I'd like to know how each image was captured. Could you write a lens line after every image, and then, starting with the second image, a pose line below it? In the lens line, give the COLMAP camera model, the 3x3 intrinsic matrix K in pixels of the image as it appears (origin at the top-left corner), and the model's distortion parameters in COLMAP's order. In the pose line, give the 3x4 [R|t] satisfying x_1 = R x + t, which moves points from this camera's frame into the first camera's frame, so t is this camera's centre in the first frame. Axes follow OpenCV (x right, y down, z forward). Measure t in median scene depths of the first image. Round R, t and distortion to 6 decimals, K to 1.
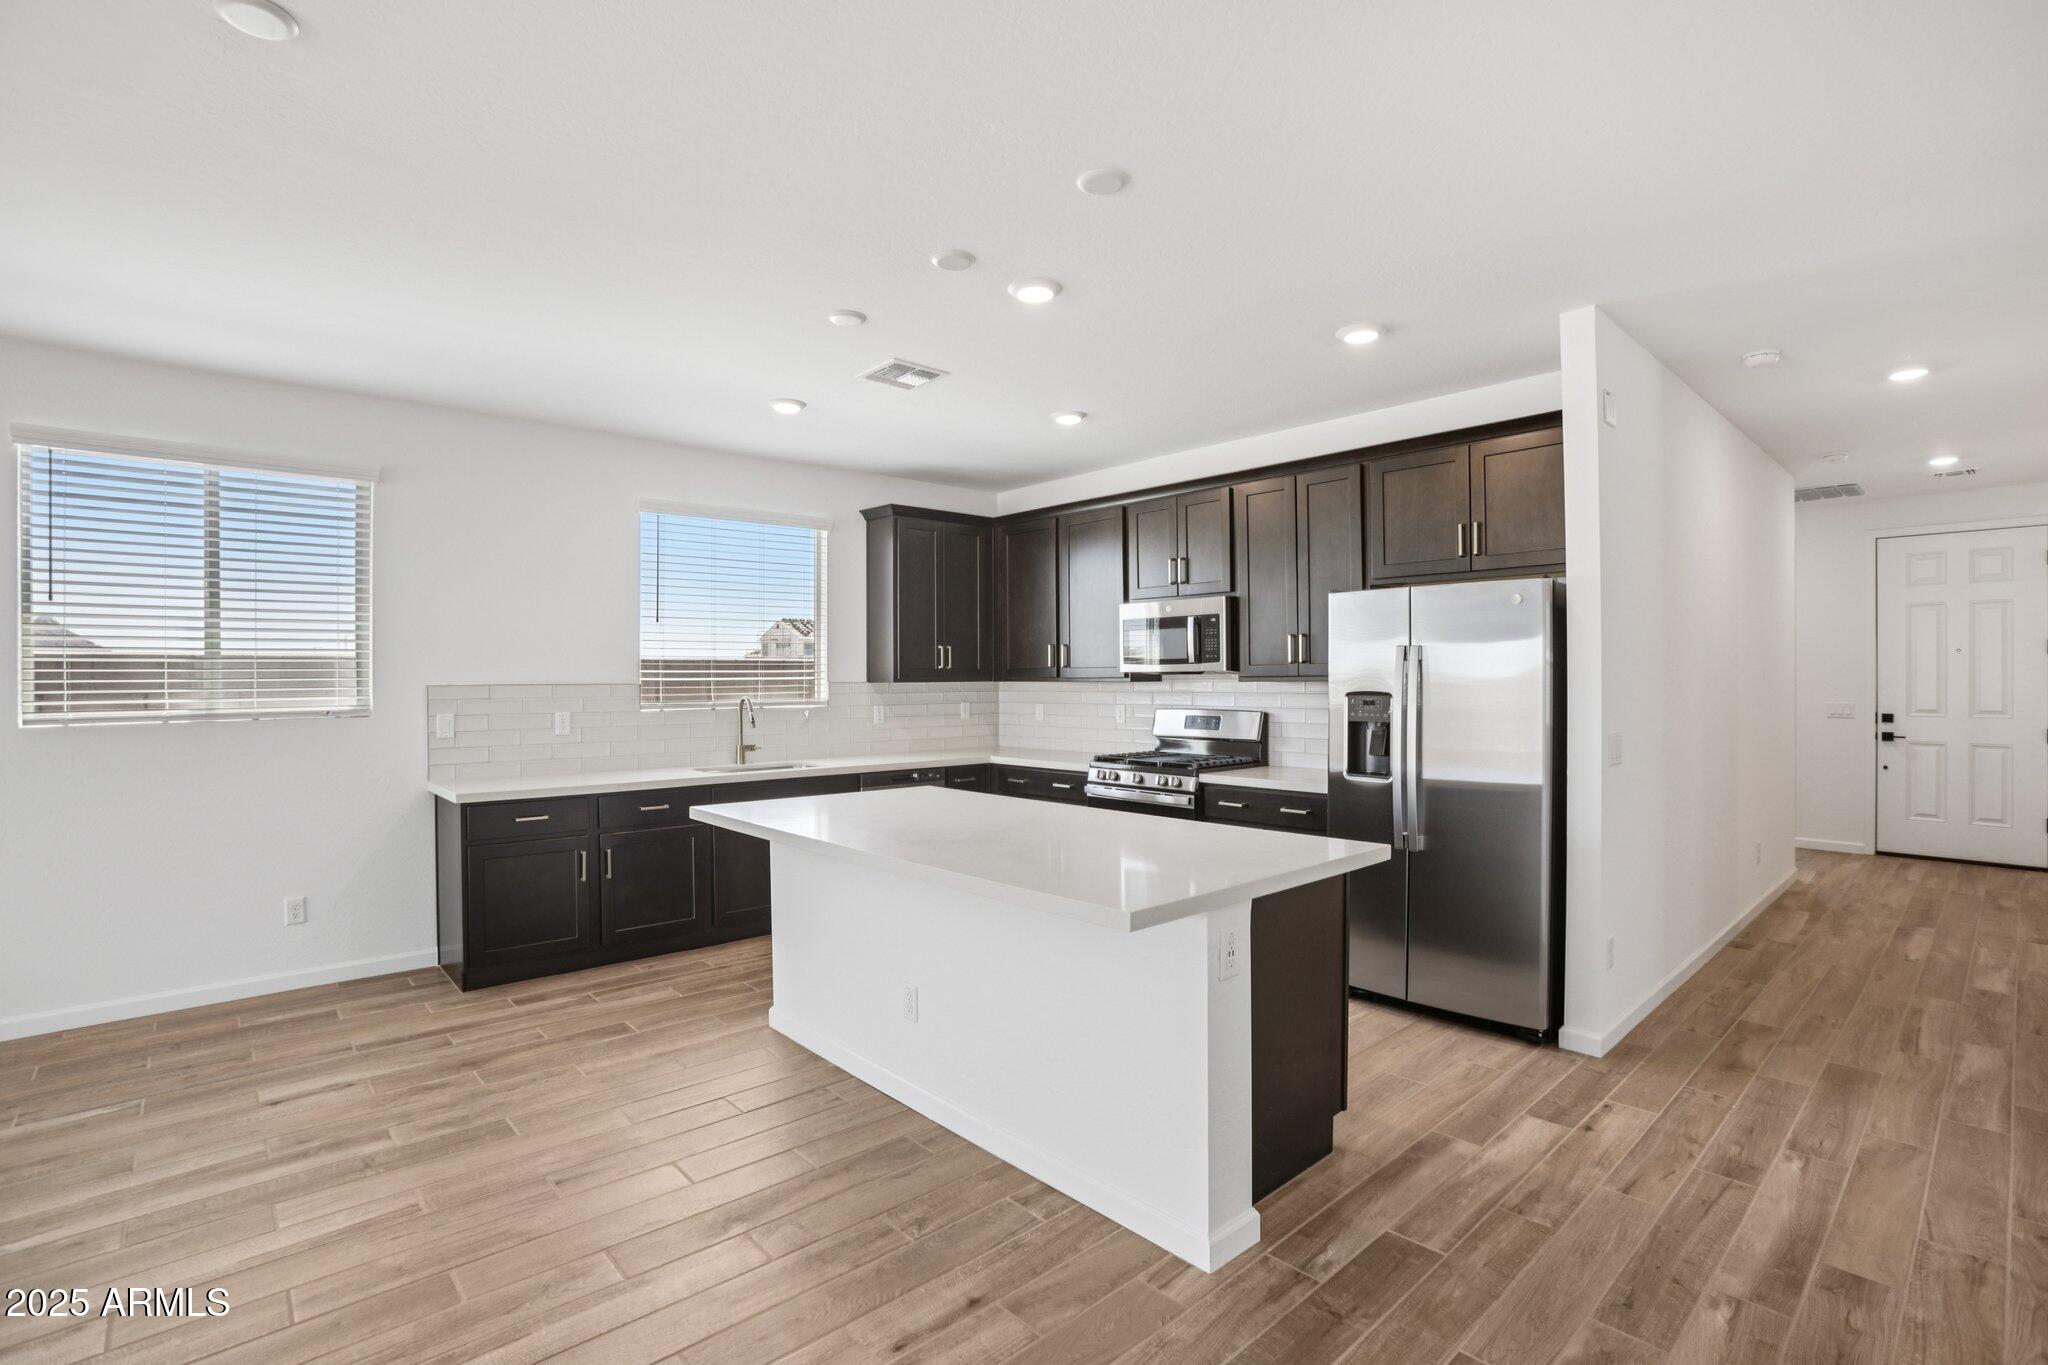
lens RADIAL K [[945.4, 0, 1022.2], [0, 945.4, 673.8], [0, 0, 1]] dist [-0.072794, 0.027385]
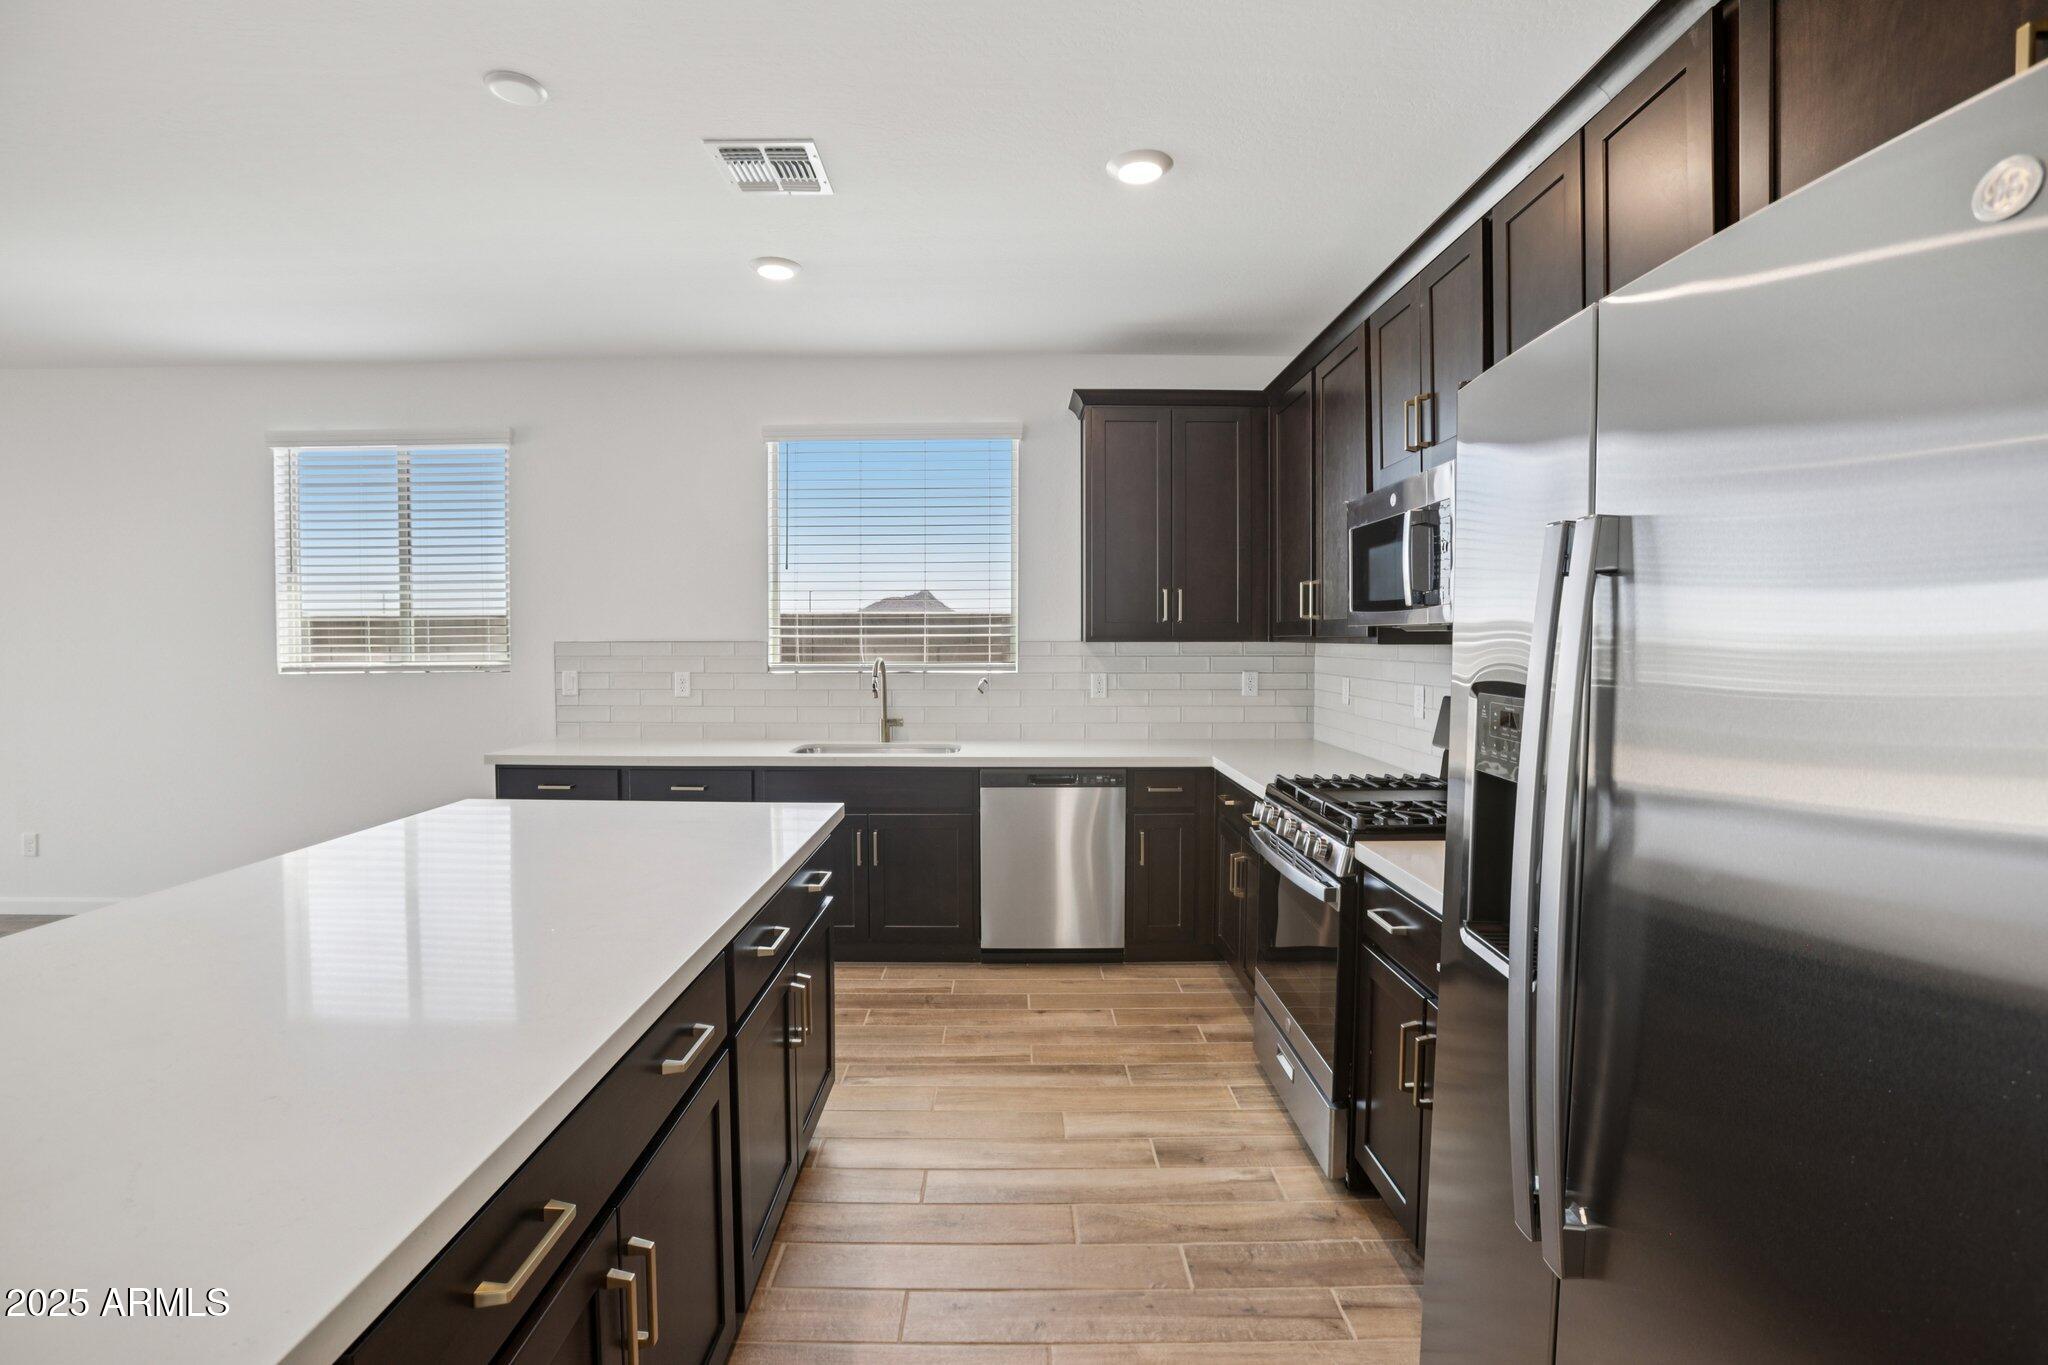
lens RADIAL K [[945.4, 0, 1022.2], [0, 945.4, 673.8], [0, 0, 1]] dist [-0.072794, 0.027385]
pose [[0.744403, 0.031331, -0.666995, 0.439571], [-0.000360, 0.998917, 0.046521, -0.000052], [0.667730, -0.034390, 0.743608, 0.638039]]
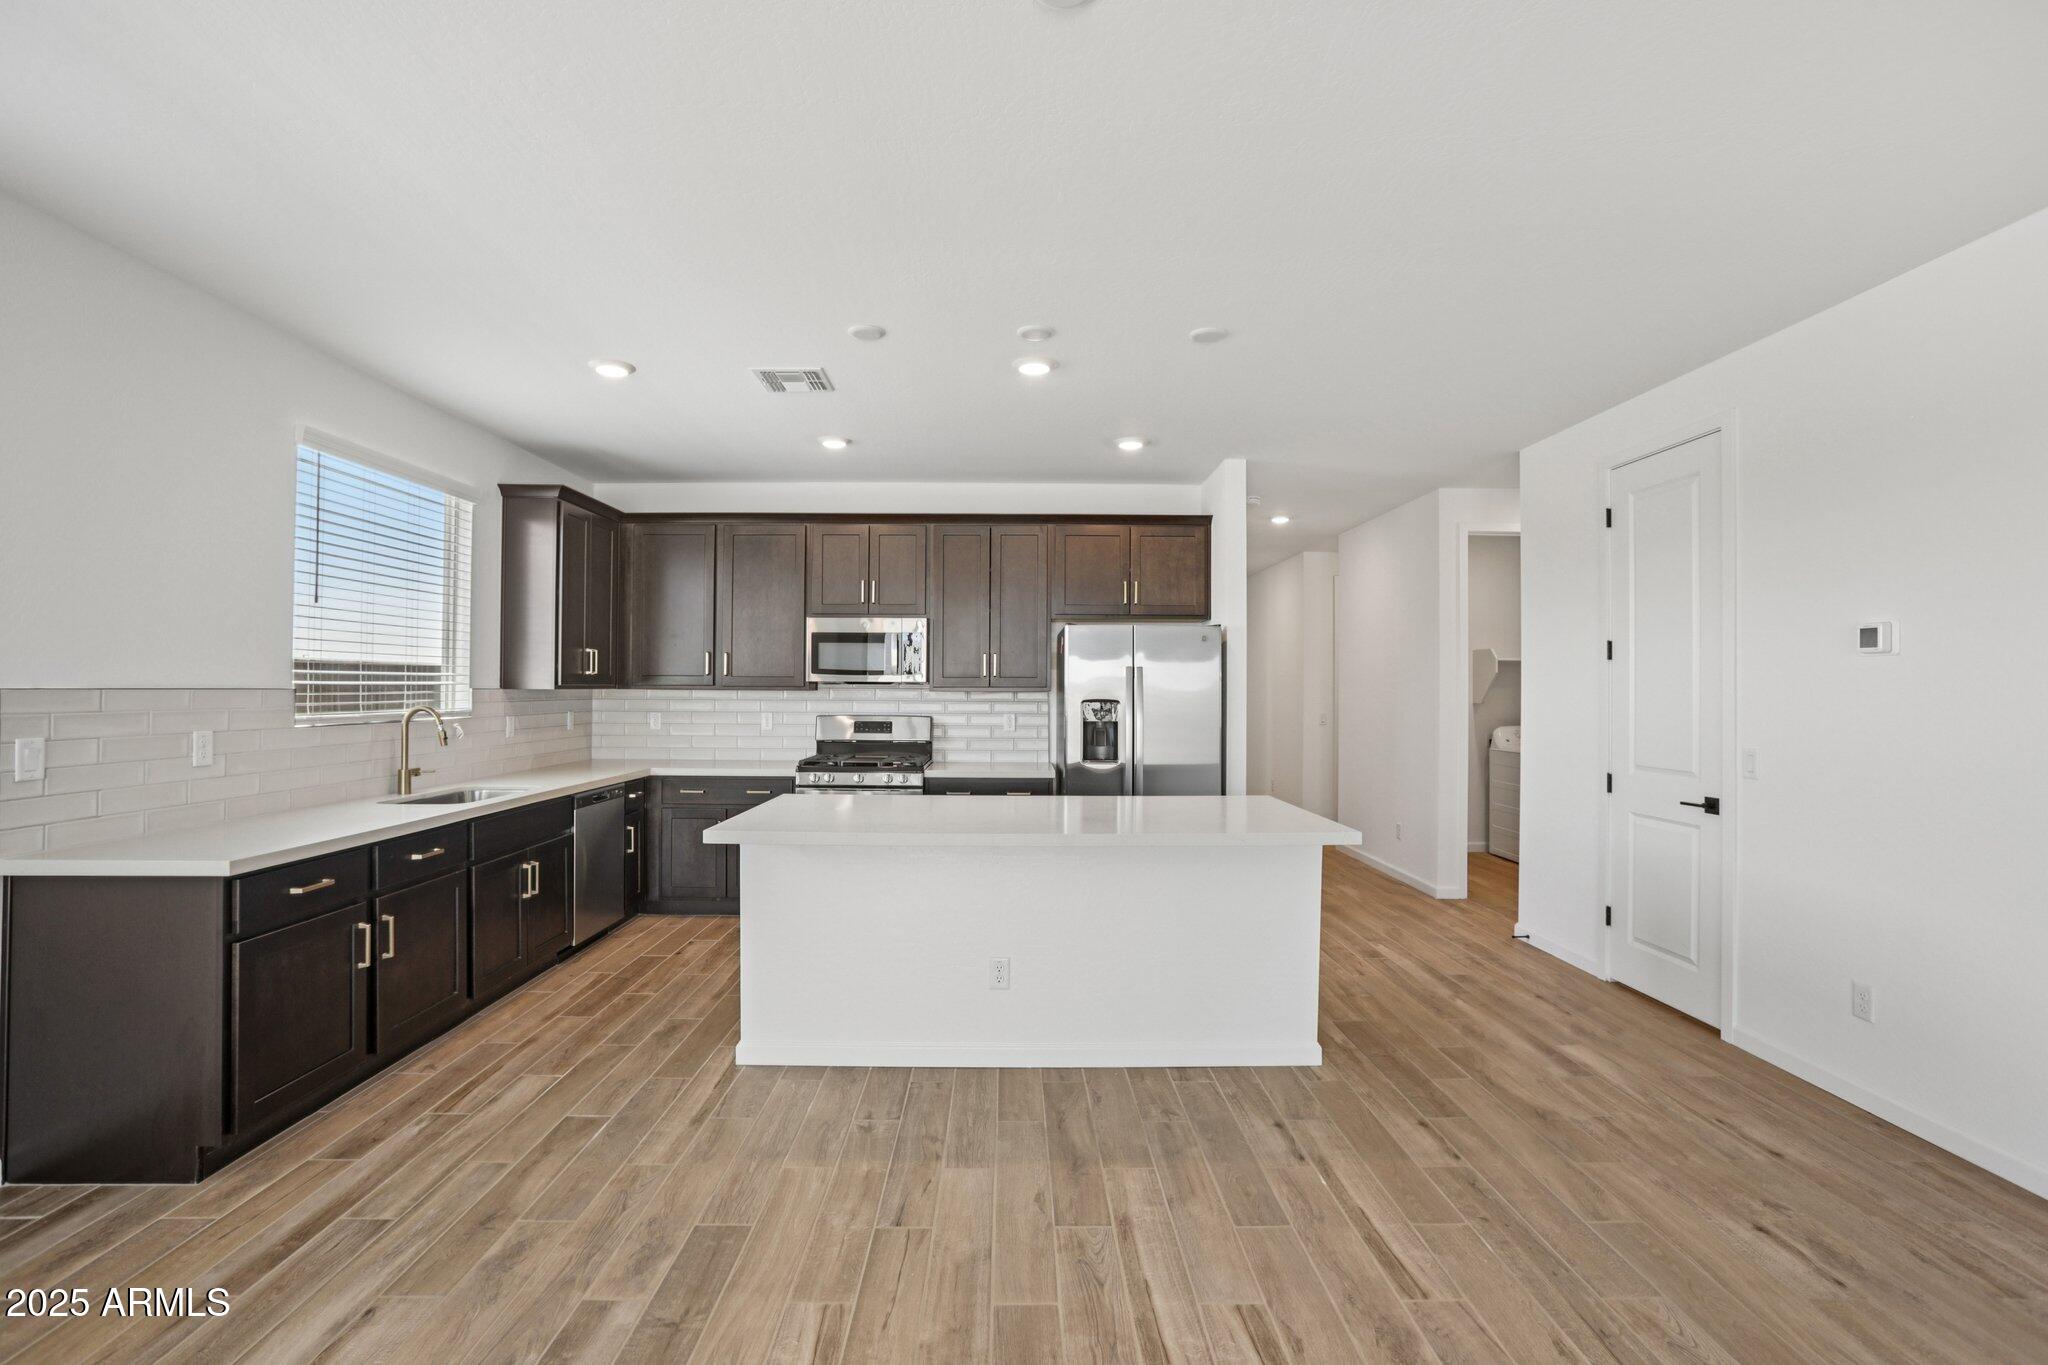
lens RADIAL K [[922.1, 0, 1024.0], [0, 922.1, 682.5], [0, 0, 1]] dist [-0.057539, 0.025471]
pose [[0.664611, 0.013199, 0.747073, -0.683242], [-0.012551, 0.999900, -0.006500, 0.004534], [-0.747084, -0.005056, 0.664710, 0.177937]]
